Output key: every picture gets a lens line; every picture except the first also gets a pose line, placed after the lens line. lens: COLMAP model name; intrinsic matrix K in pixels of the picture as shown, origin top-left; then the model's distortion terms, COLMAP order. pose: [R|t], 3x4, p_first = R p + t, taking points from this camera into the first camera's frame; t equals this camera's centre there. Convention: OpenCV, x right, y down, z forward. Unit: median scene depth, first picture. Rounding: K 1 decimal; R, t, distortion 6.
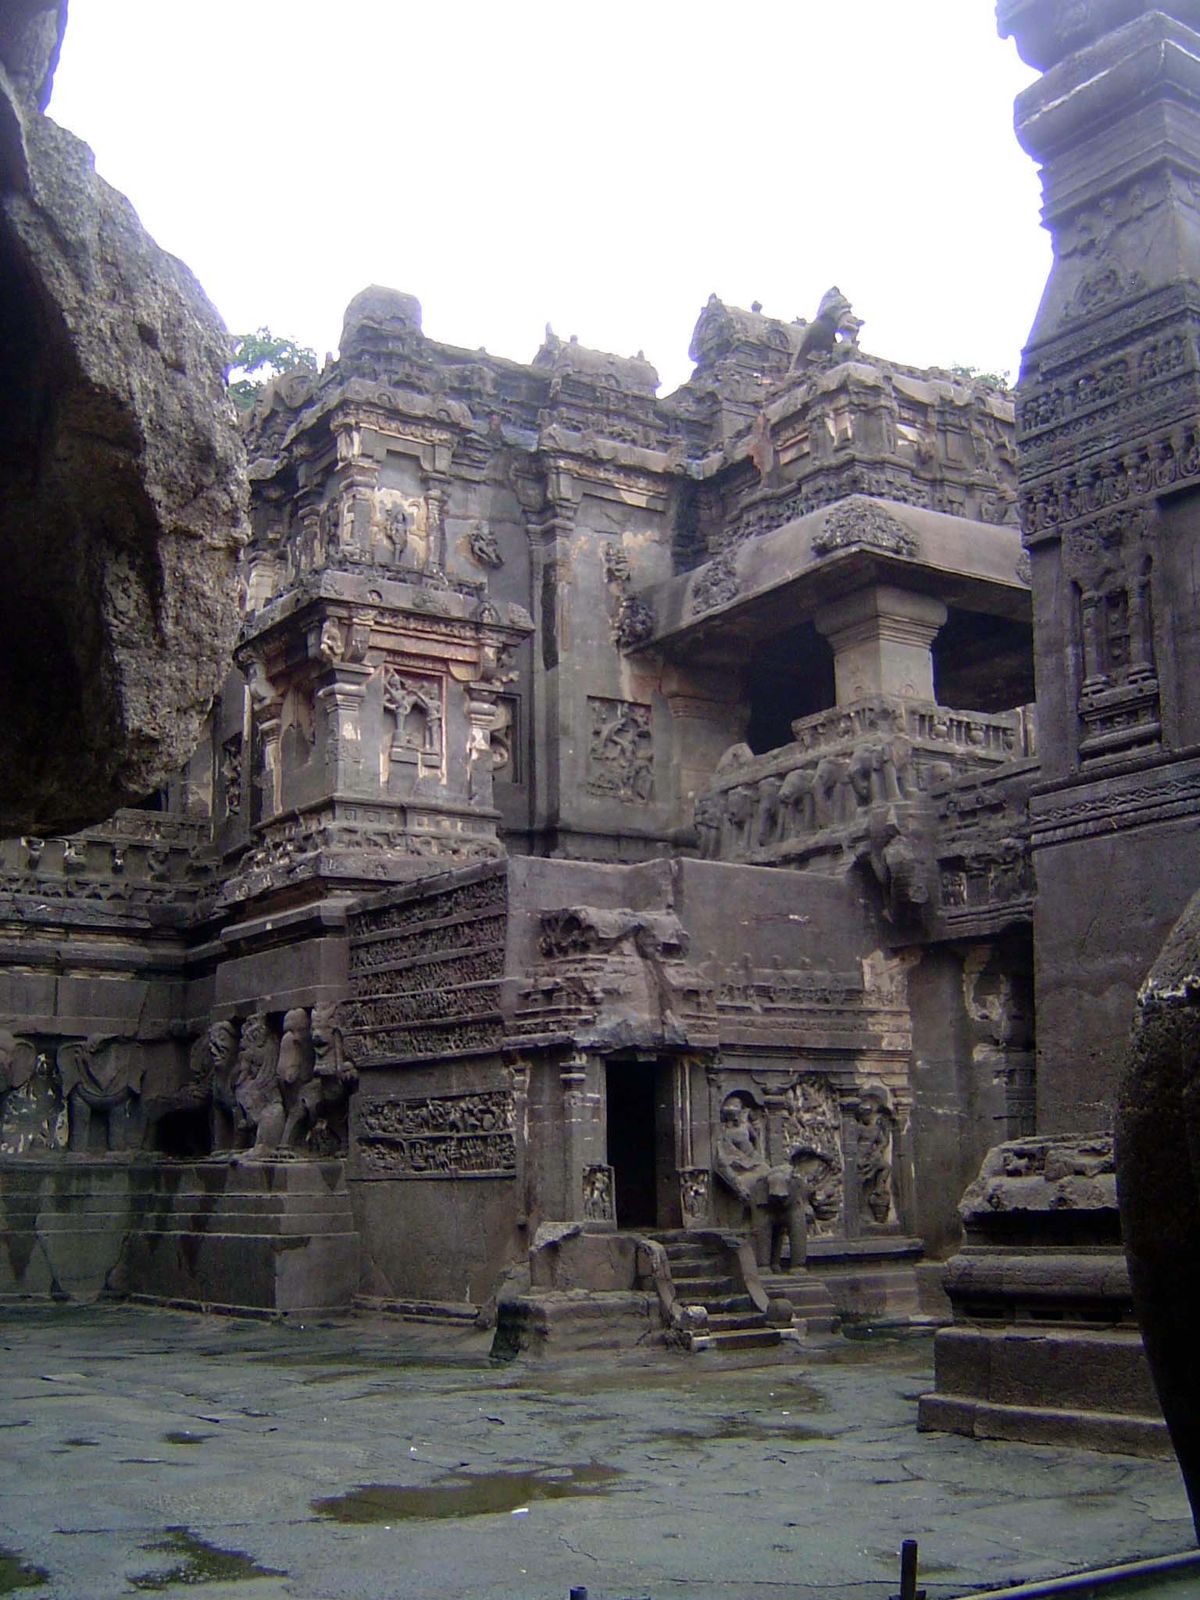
lens RADIAL K [[1840.7, 0, 596.6], [0, 1840.7, 795.3], [0, 0, 1]] dist [-0.133140, 0.000000]
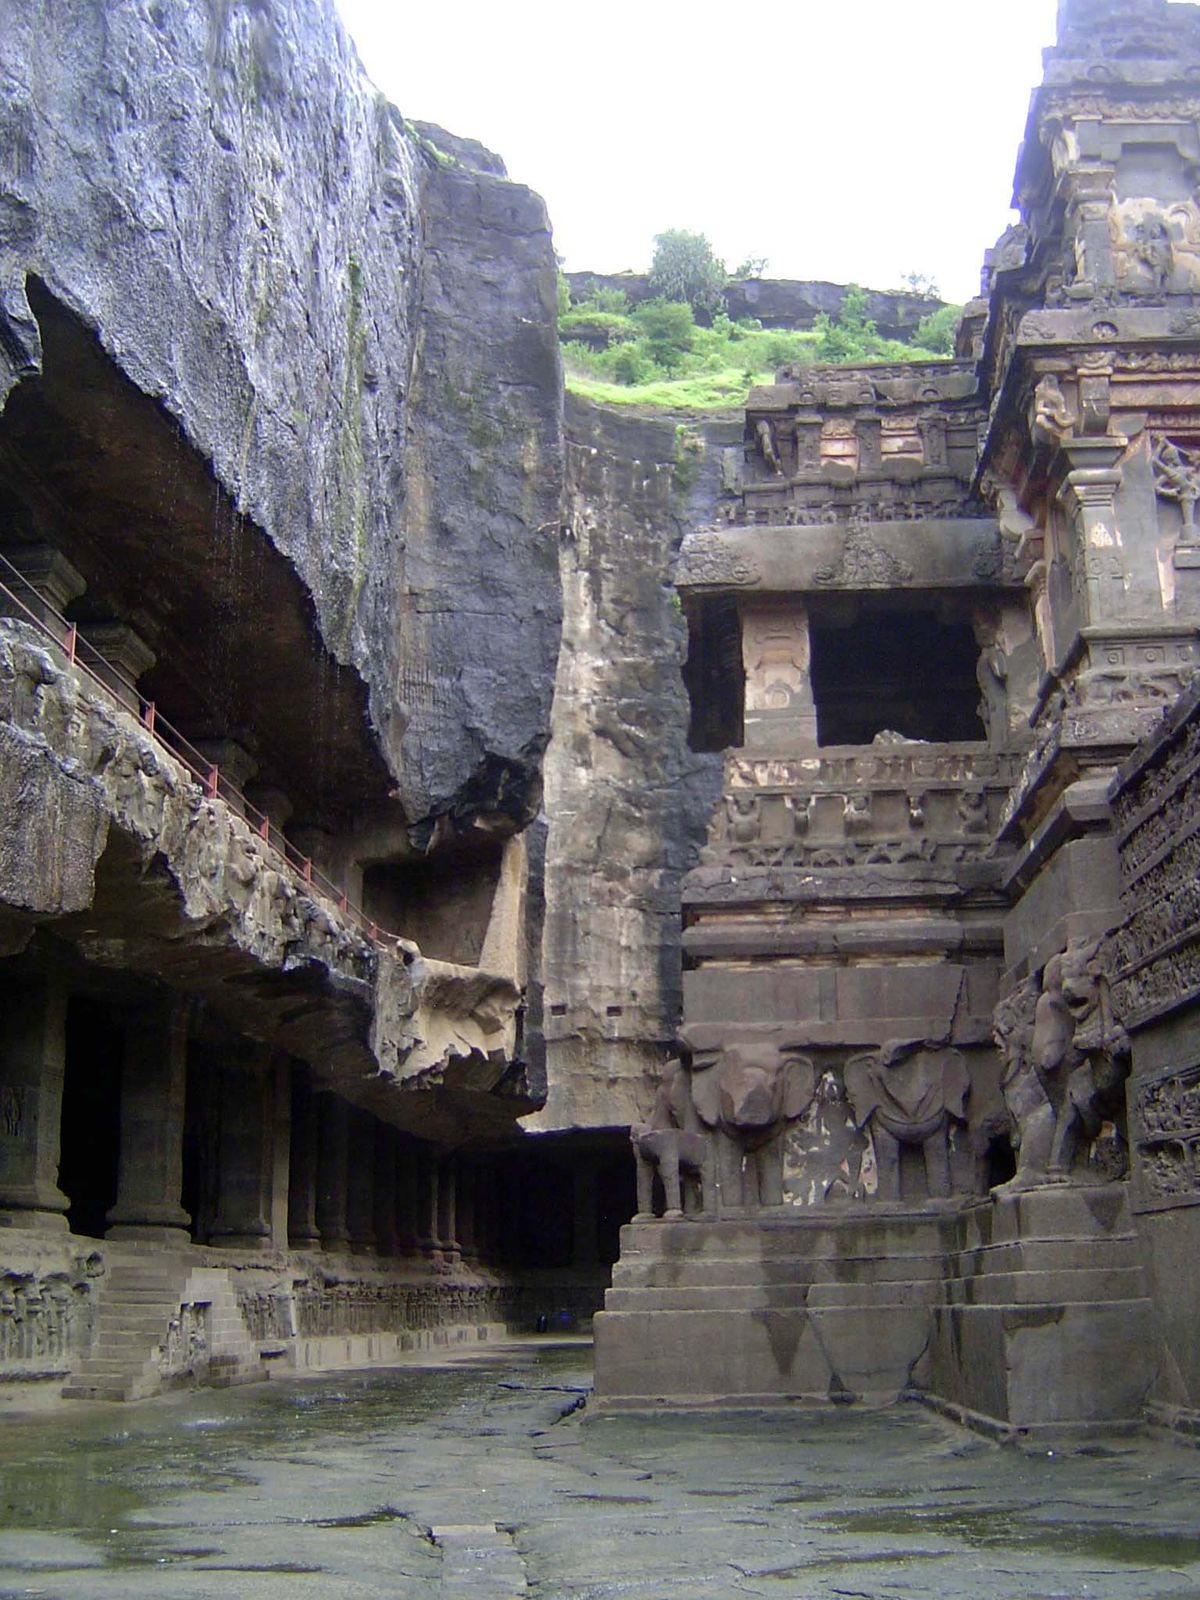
lens RADIAL K [[1840.7, 0, 601.4], [0, 1840.7, 803.9], [0, 0, 1]] dist [-0.133140, 0.000000]
pose [[0.796793, -0.148255, -0.585783, 0.088067], [0.122077, 0.988939, -0.084238, 0.090934], [0.591792, -0.004390, 0.806079, 0.353945]]
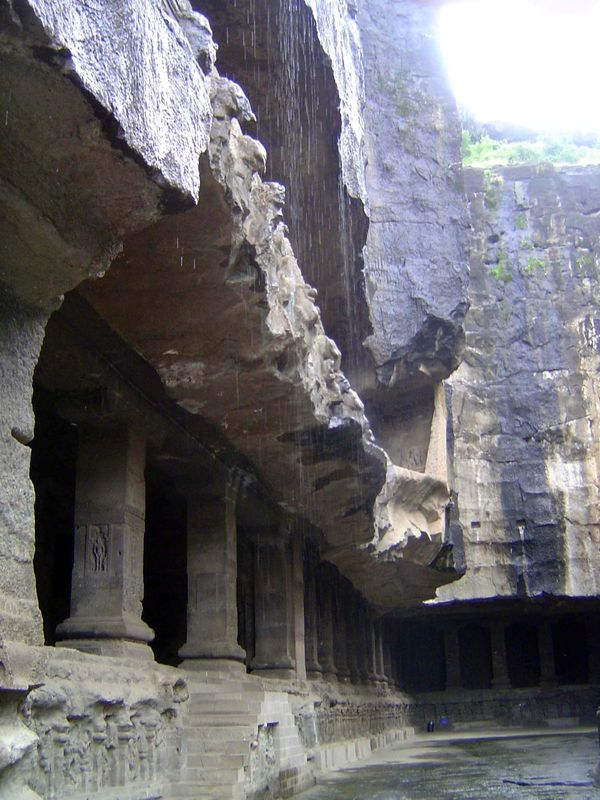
lens RADIAL K [[920.3, 0, 299.7], [0, 920.3, 400.4], [0, 0, 1]] dist [-0.133140, 0.000000]
pose [[0.730206, -0.225625, -0.644897, -0.064774], [0.157286, 0.974059, -0.162695, 0.115108], [0.664876, 0.017368, 0.746752, 0.459281]]
